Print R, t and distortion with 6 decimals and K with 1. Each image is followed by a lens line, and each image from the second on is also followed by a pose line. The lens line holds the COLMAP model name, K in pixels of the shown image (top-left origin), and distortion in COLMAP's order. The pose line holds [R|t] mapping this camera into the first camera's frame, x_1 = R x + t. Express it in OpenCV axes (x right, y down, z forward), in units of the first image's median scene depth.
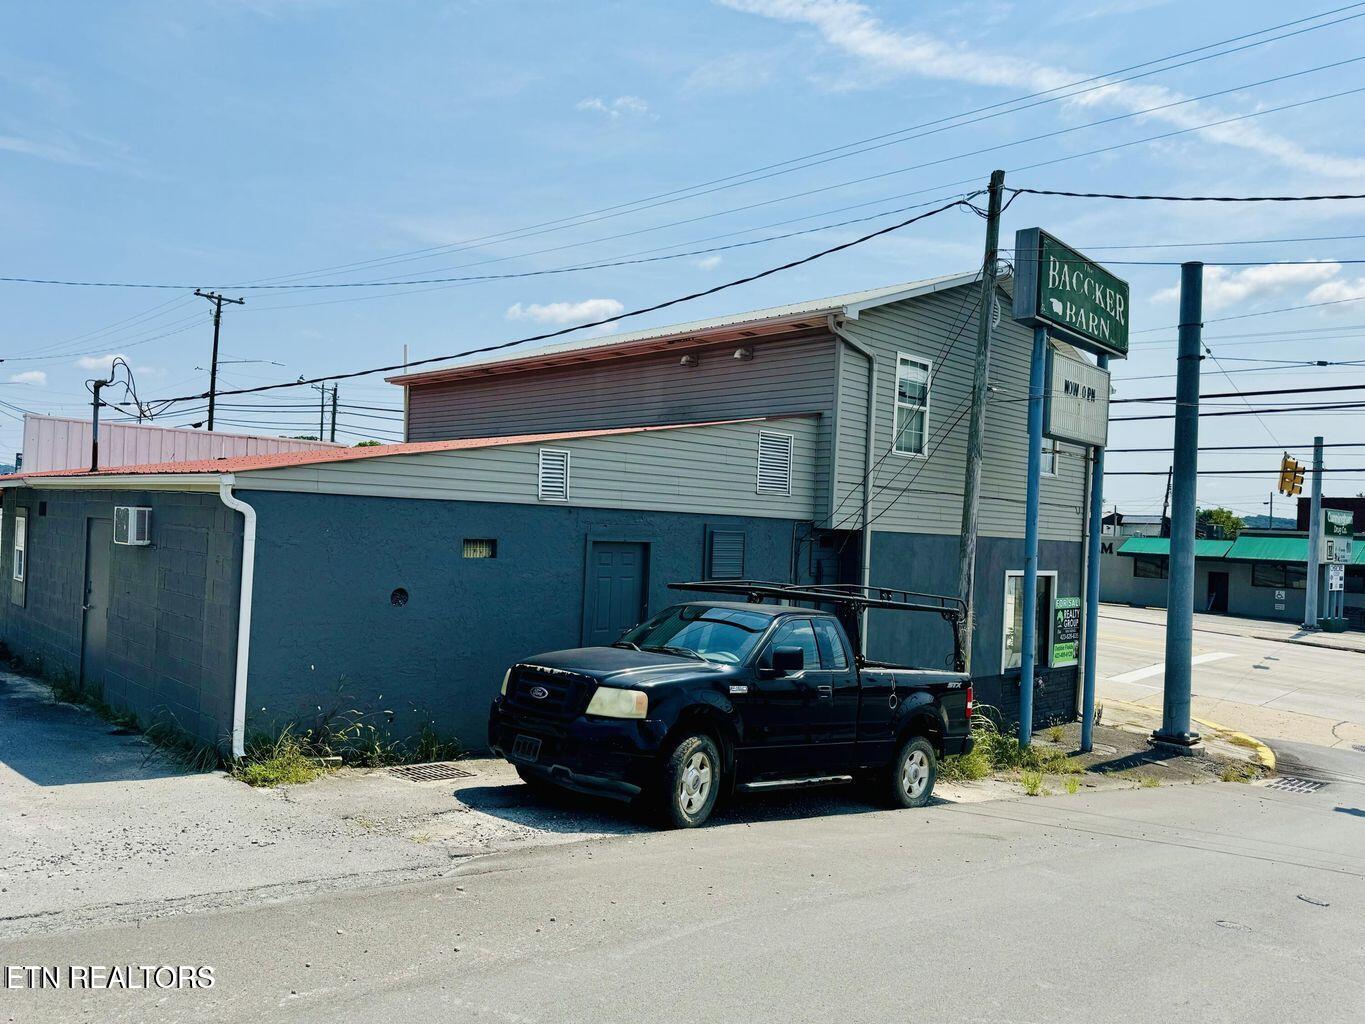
lens RADIAL K [[914.0, 0, 756.0], [0, 914.0, 527.4], [0, 0, 1]] dist [0.096591, -0.122571]
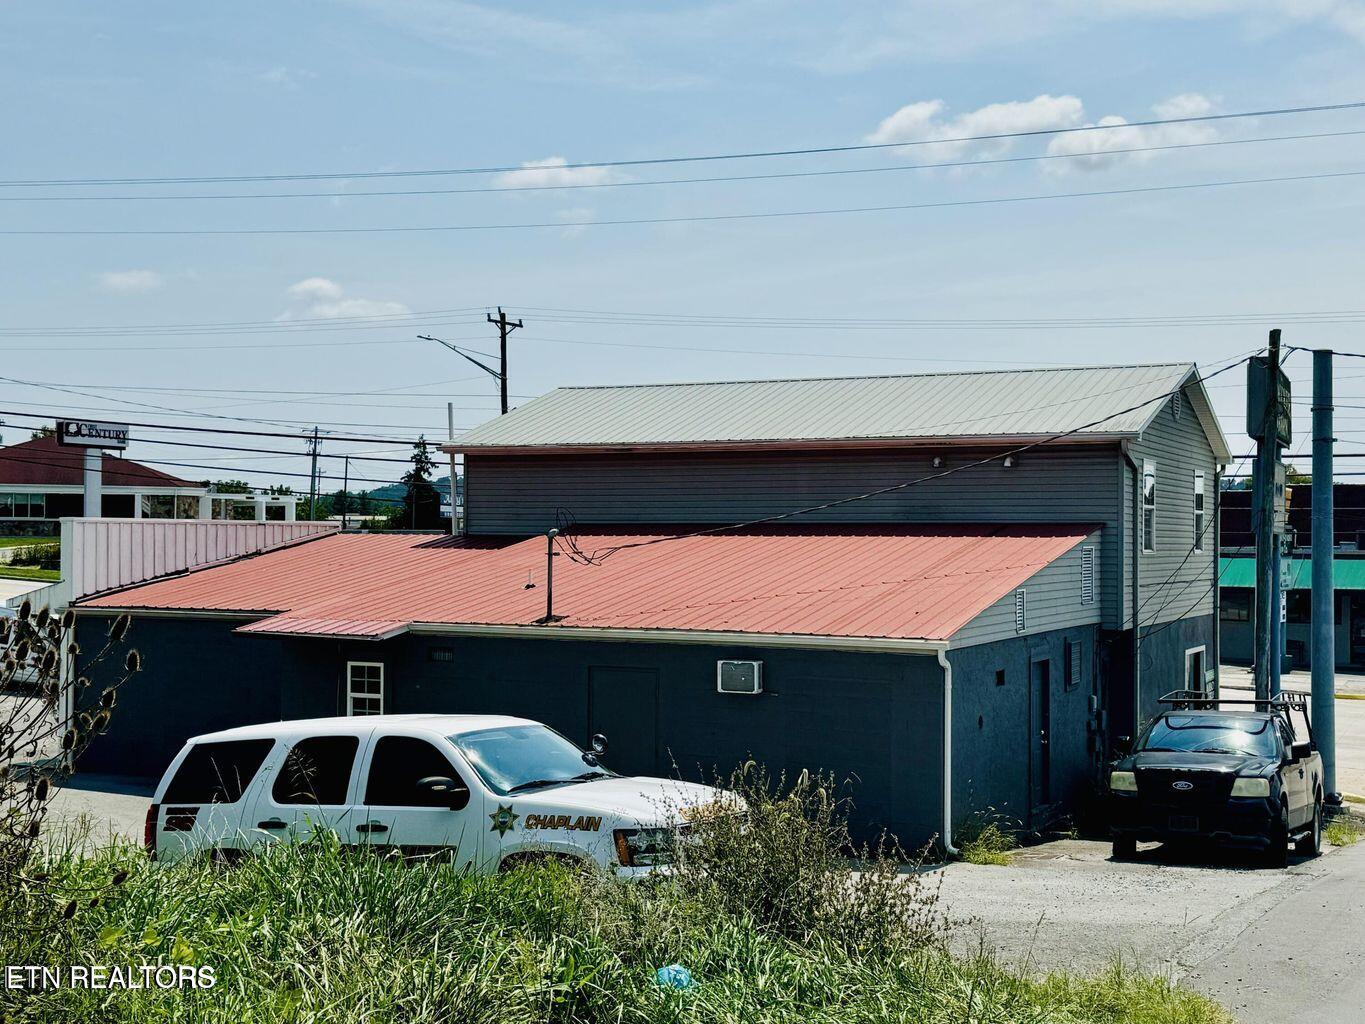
lens RADIAL K [[1746.7, 0, 682.5], [0, 1746.7, 512.0], [0, 0, 1]] dist [0.087887, 0.030717]
pose [[0.936962, -0.032519, 0.347915, -1.055870], [0.029604, 0.999468, 0.013691, -0.171047], [-0.348175, -0.002528, 0.937426, -0.729675]]
